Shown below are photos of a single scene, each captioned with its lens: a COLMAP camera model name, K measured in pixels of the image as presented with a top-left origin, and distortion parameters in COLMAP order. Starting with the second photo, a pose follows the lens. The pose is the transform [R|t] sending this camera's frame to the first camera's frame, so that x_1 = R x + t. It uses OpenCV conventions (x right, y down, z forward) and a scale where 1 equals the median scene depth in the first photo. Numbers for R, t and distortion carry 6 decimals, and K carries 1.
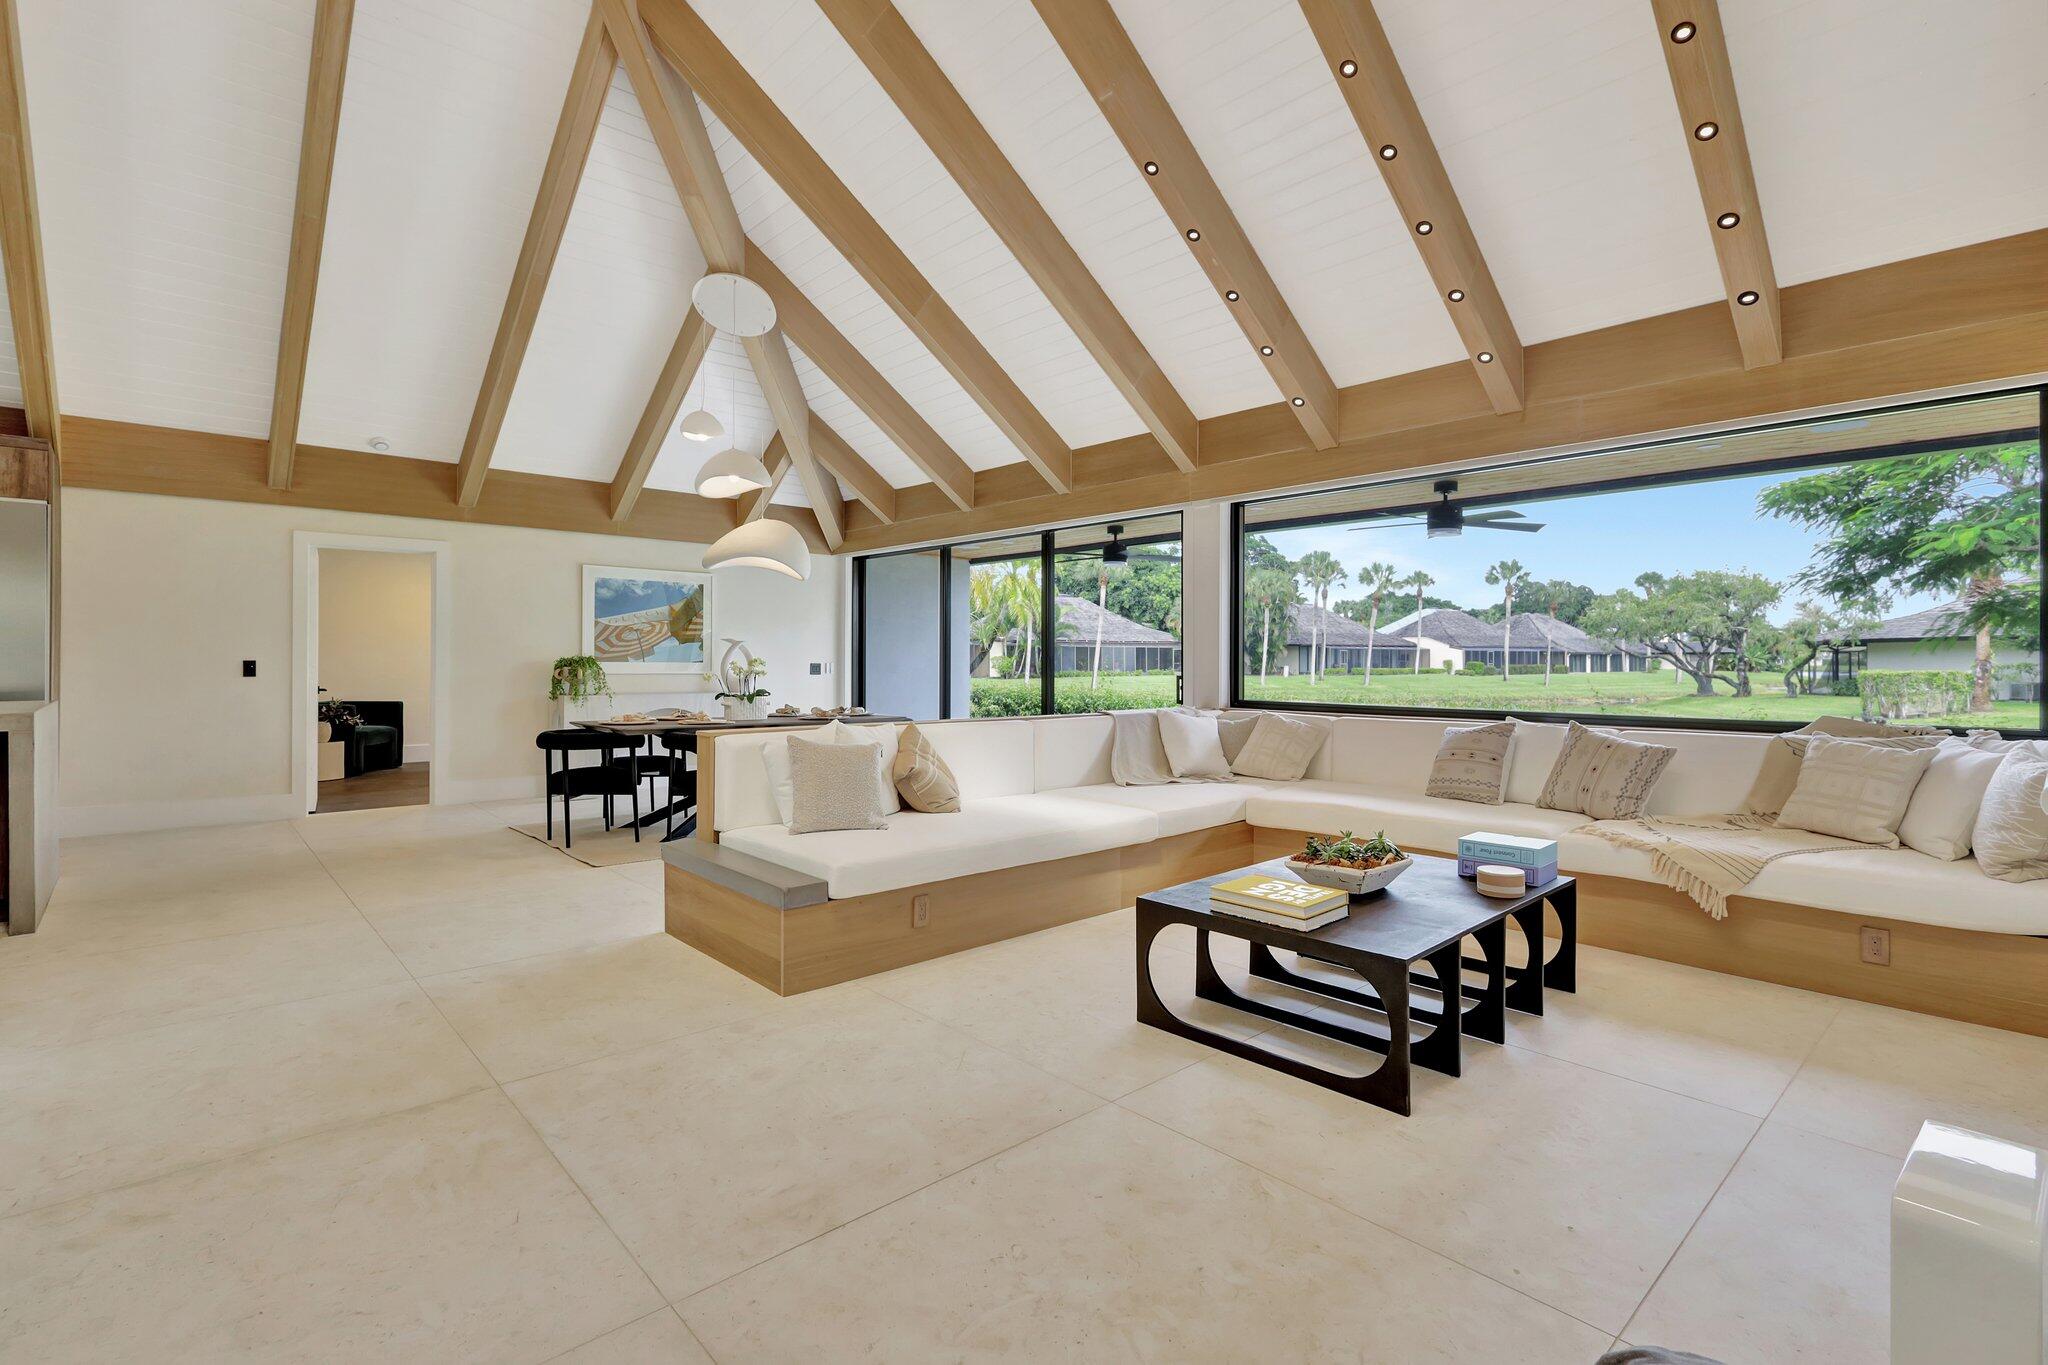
lens RADIAL K [[954.5, 0, 1018.3], [0, 954.5, 672.0], [0, 0, 1]] dist [0.003512, -0.001235]
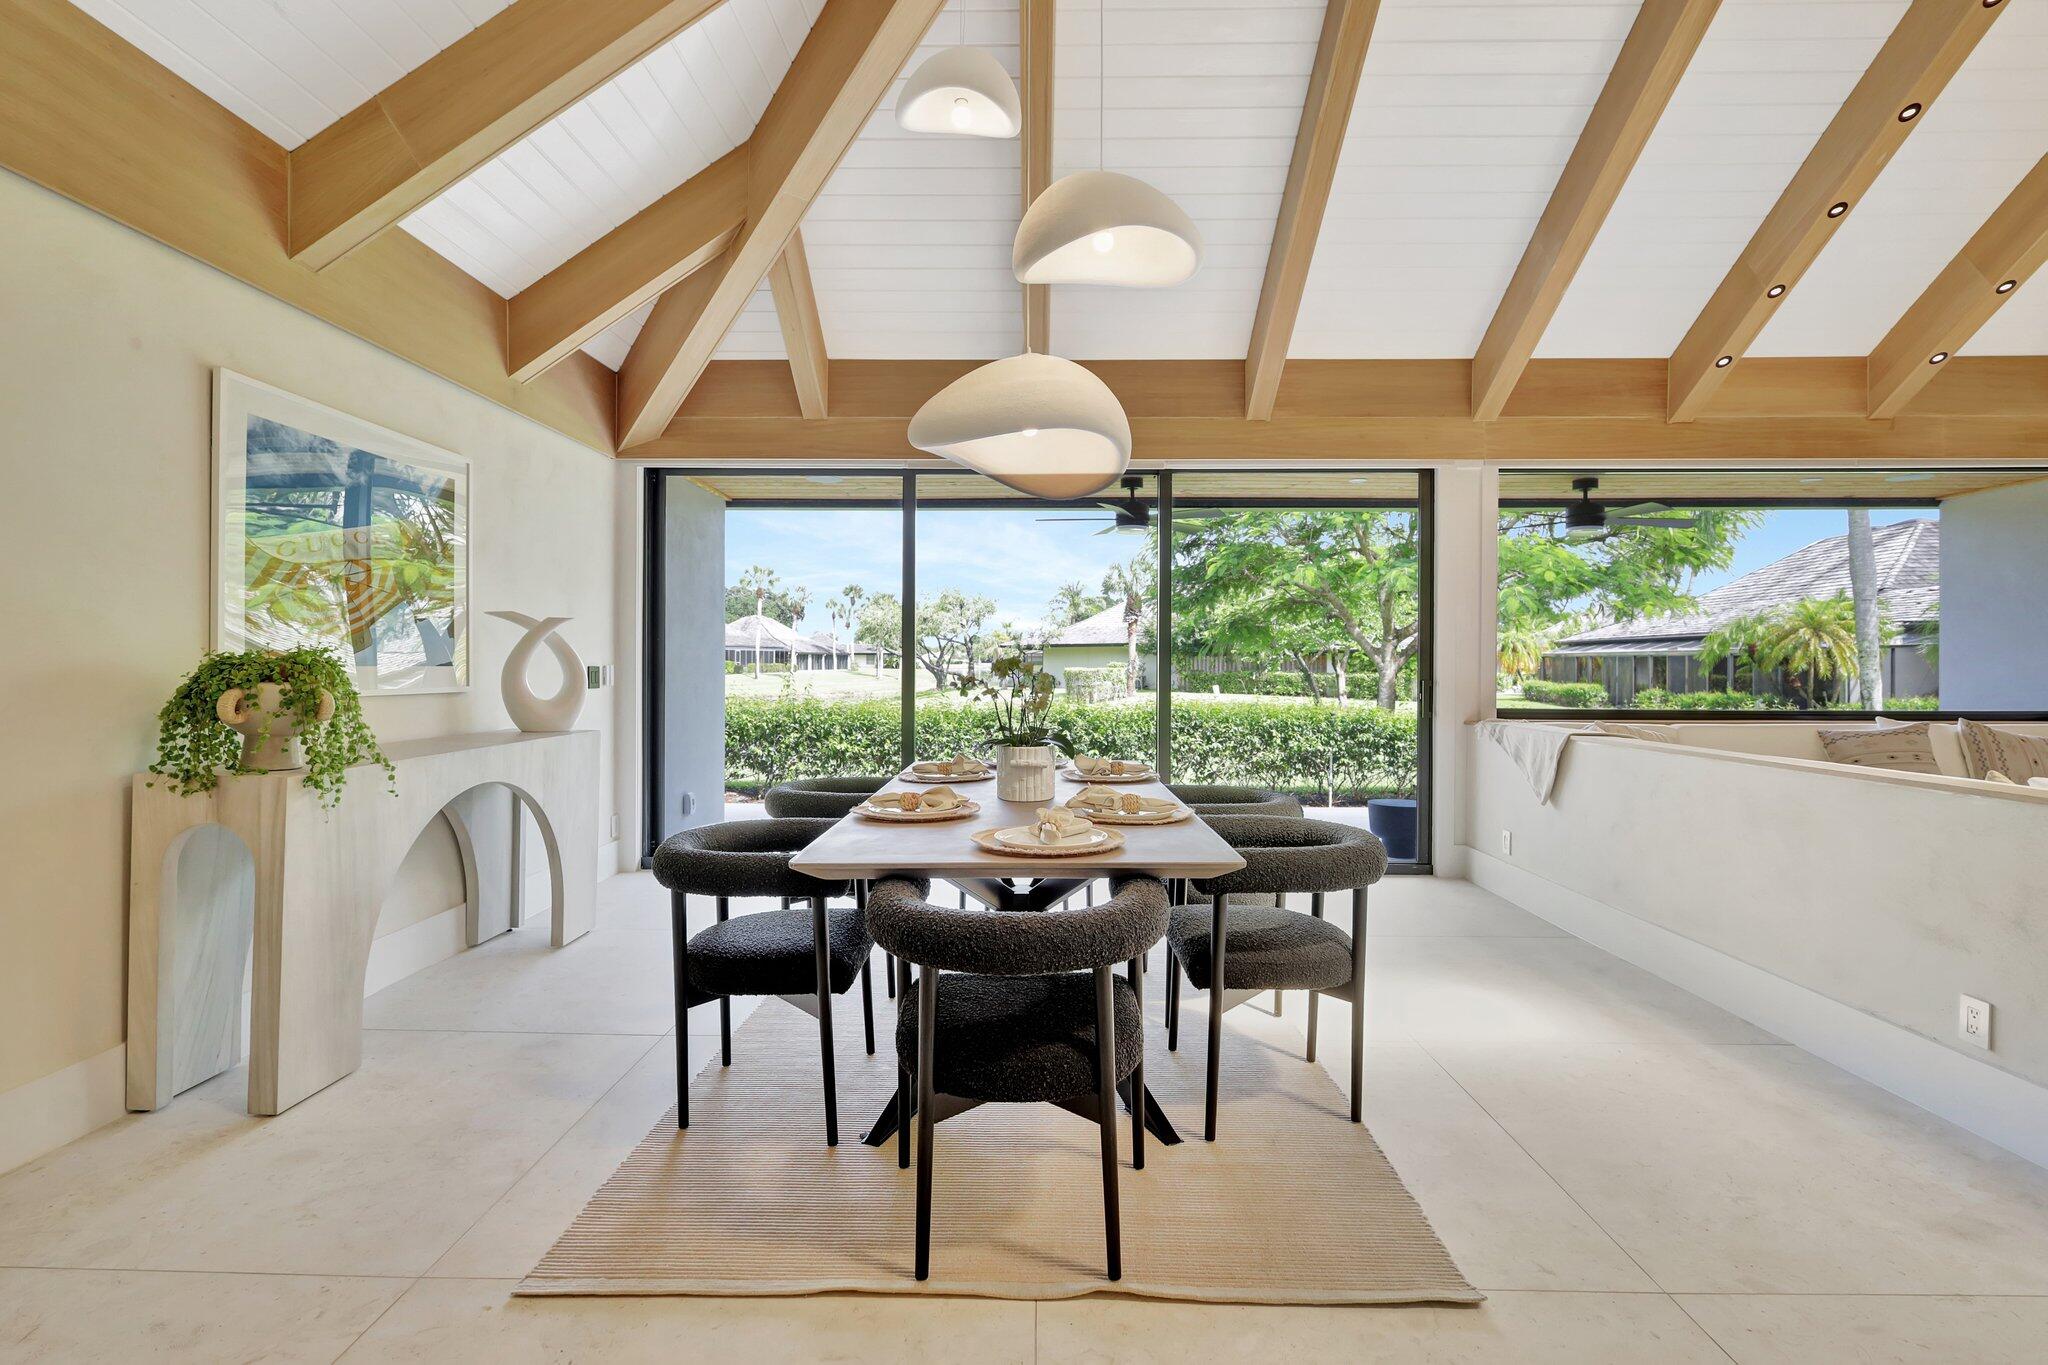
lens RADIAL K [[954.5, 0, 1030.3], [0, 954.5, 669.7], [0, 0, 1]] dist [0.003512, -0.001235]
pose [[0.681673, -0.006686, 0.731626, -0.510613], [0.007831, 0.999968, 0.001842, -0.007769], [-0.731615, 0.004474, 0.681703, 0.579885]]
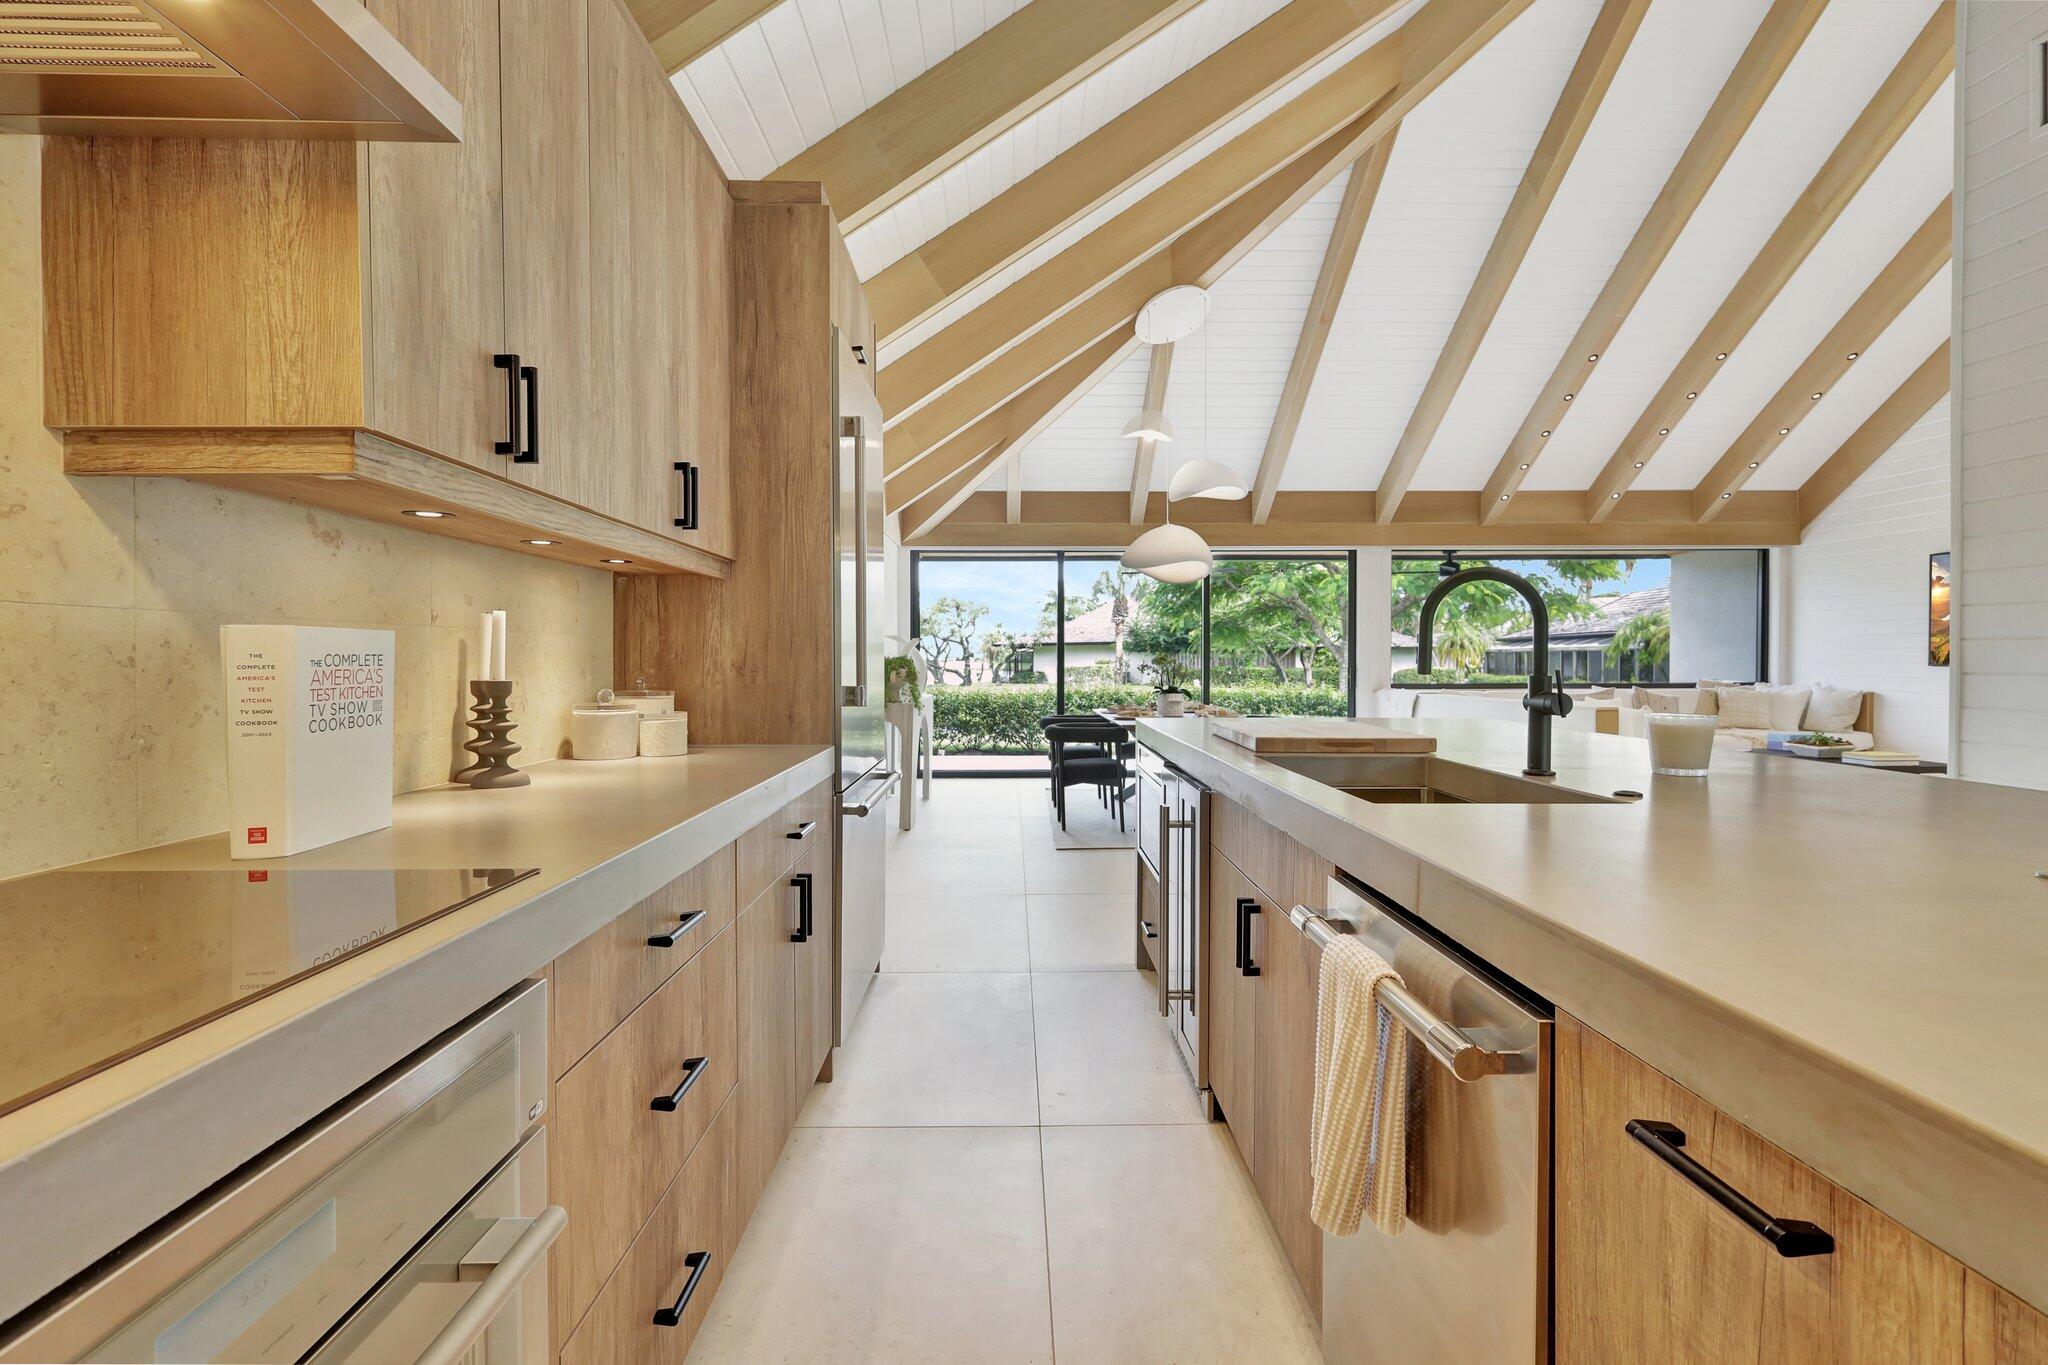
lens RADIAL K [[954.5, 0, 1035.4], [0, 954.5, 674.3], [0, 0, 1]] dist [0.003512, -0.001235]
pose [[0.655384, -0.016667, 0.755112, -0.977485], [0.014513, 0.999850, 0.009473, -0.005780], [-0.755156, 0.004751, 0.655527, 0.357360]]
